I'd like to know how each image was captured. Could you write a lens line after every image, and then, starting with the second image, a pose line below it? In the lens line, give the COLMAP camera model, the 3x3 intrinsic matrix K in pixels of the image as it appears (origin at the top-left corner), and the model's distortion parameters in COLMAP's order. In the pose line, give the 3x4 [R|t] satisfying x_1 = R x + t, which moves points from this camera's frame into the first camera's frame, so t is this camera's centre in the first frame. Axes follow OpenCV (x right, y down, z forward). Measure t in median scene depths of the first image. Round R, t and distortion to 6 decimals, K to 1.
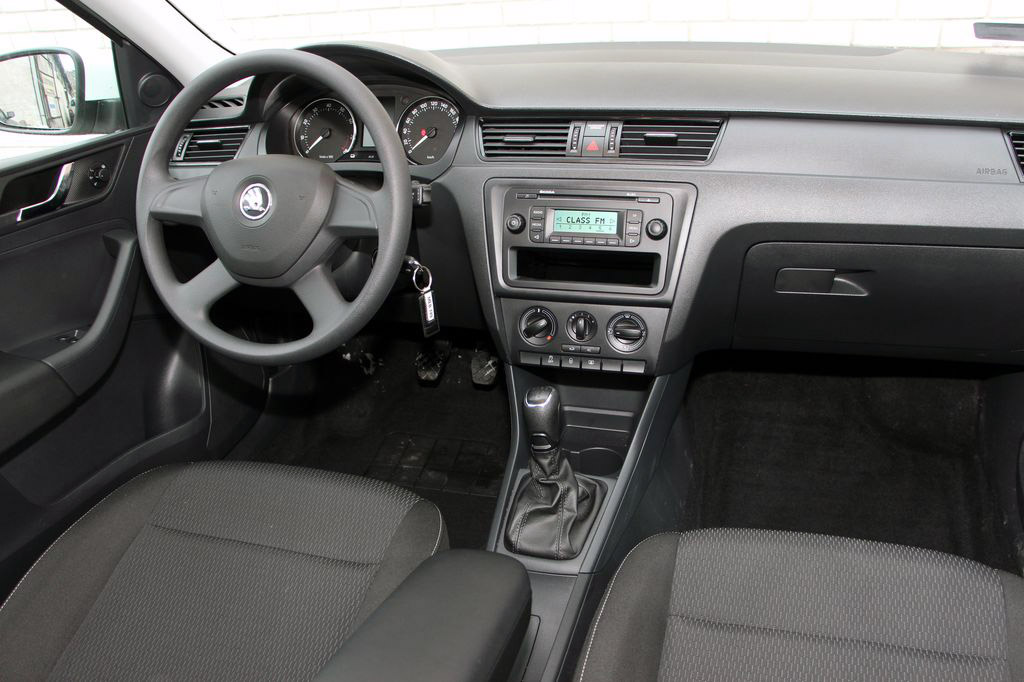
lens RADIAL K [[841.4, 0, 507.5], [0, 841.4, 338.3], [0, 0, 1]] dist [-0.090573, 0.044108]
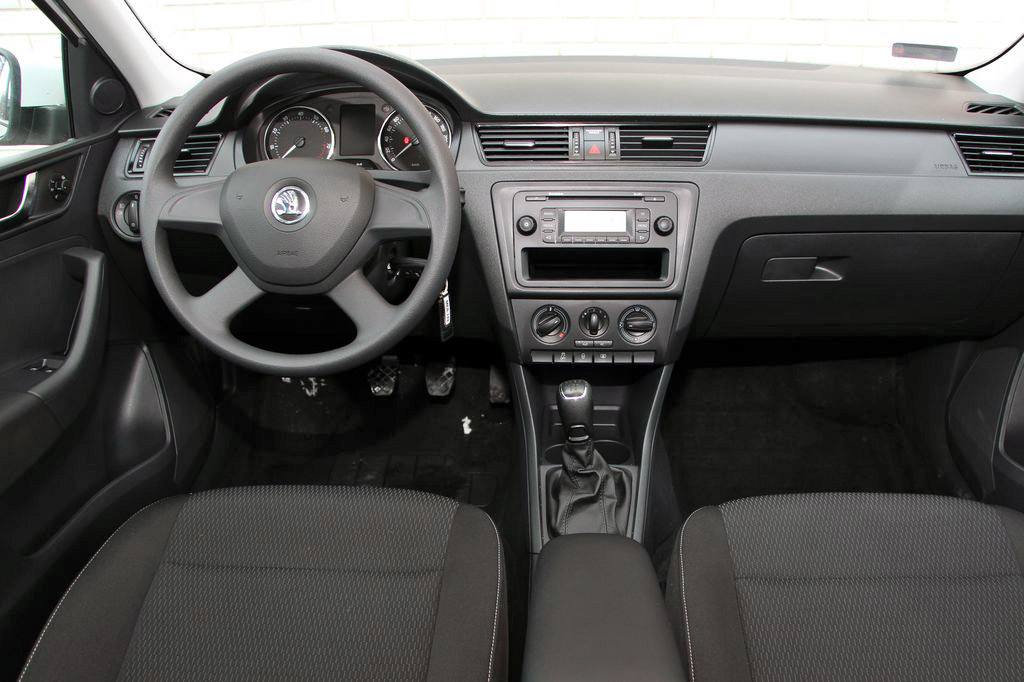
lens RADIAL K [[841.4, 0, 514.8], [0, 841.4, 342.8], [0, 0, 1]] dist [-0.090573, 0.044108]
pose [[0.970038, -0.058380, 0.235833, -0.252411], [0.064936, 0.997687, -0.020123, 0.025809], [-0.234113, 0.034834, 0.971585, 0.012030]]
